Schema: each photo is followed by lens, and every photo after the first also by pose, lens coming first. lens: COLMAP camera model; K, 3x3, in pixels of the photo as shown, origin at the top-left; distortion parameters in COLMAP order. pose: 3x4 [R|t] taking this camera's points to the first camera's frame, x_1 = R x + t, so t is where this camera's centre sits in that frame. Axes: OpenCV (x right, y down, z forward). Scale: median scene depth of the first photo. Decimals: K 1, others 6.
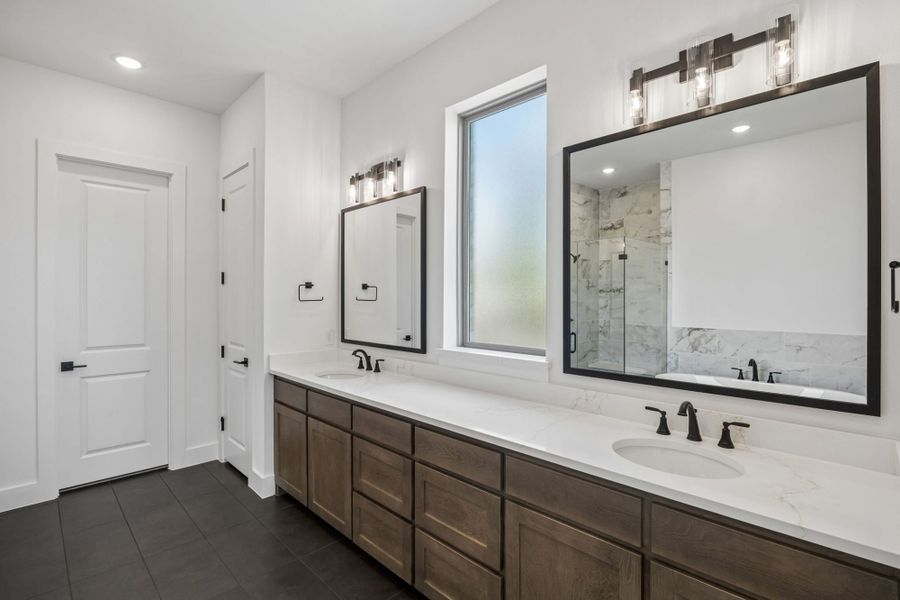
lens RADIAL K [[413.0, 0, 450.0], [0, 413.0, 300.0], [0, 0, 1]] dist [-0.003362, -0.000204]
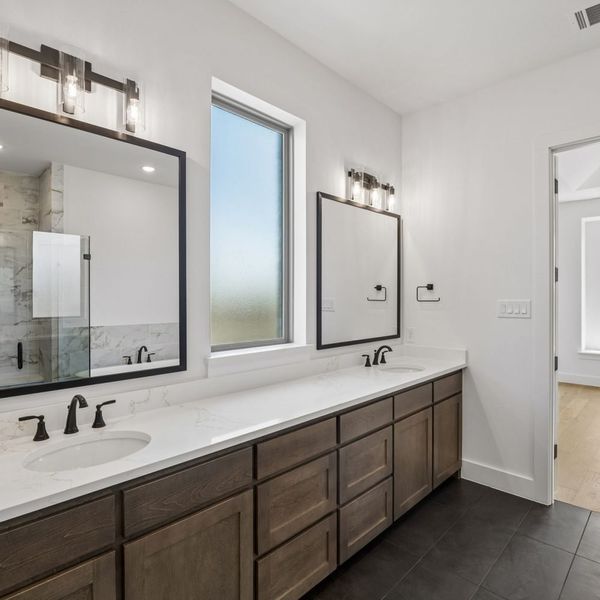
lens RADIAL K [[389.4, 0, 300.0], [0, 389.4, 300.0], [0, 0, 1]] dist [-0.015056, 0.003043]
pose [[-0.015276, 0.000573, 0.999883, -1.069744], [0.004547, 0.999990, -0.000503, -0.000973], [-0.999873, 0.004539, -0.015279, 1.081714]]
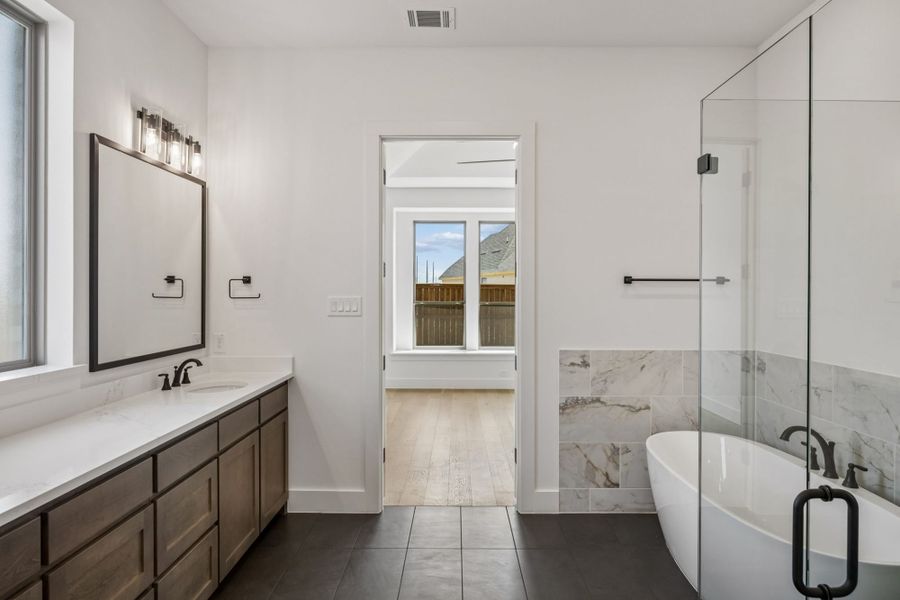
lens RADIAL K [[549.9, 0, 450.0], [0, 549.9, 300.0], [0, 0, 1]] dist [0.001073, 0.001233]
pose [[-0.696299, -0.003252, 0.717745, -1.199744], [0.004916, 0.999945, 0.009299, -0.001606], [-0.717735, 0.010003, -0.696244, 1.286265]]
